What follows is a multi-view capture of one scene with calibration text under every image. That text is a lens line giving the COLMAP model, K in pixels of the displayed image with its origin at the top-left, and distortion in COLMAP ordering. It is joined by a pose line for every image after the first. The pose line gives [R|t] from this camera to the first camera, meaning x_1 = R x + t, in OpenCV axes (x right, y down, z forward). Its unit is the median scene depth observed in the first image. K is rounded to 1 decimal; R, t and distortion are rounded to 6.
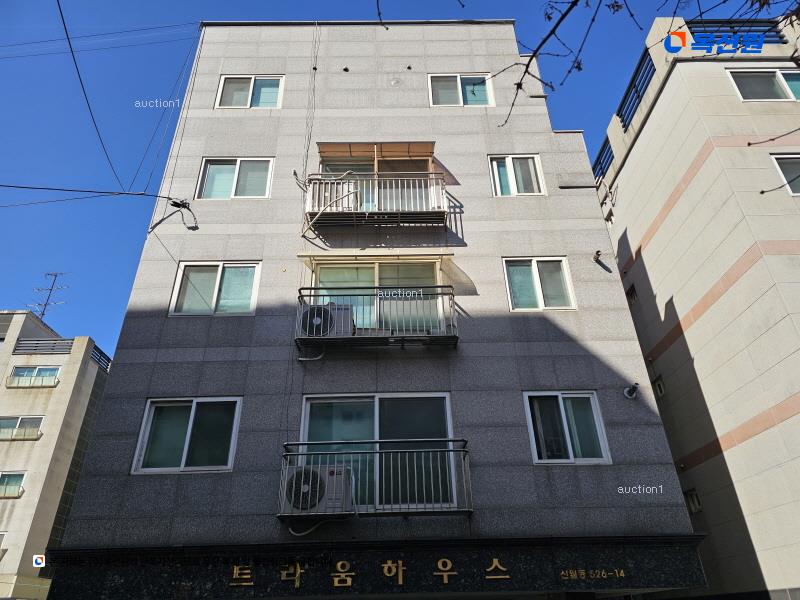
lens RADIAL K [[525.1, 0, 406.6], [0, 525.1, 301.1], [0, 0, 1]] dist [0.071711, -0.065142]
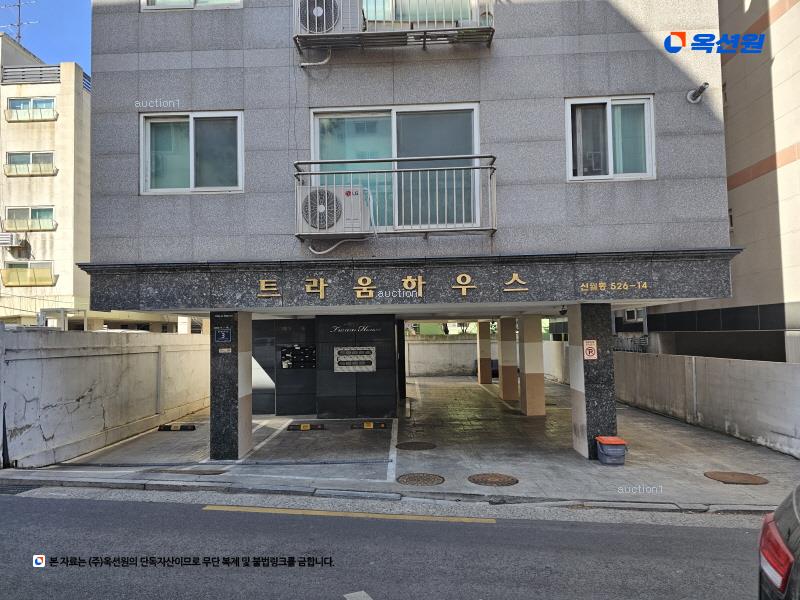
lens RADIAL K [[525.1, 0, 406.6], [0, 525.1, 301.1], [0, 0, 1]] dist [0.071711, -0.065142]
pose [[0.999681, 0.008964, -0.023619, -0.012604], [0.002816, 0.889570, 0.456791, 0.065738], [0.025105, -0.456711, 0.889261, 0.076585]]
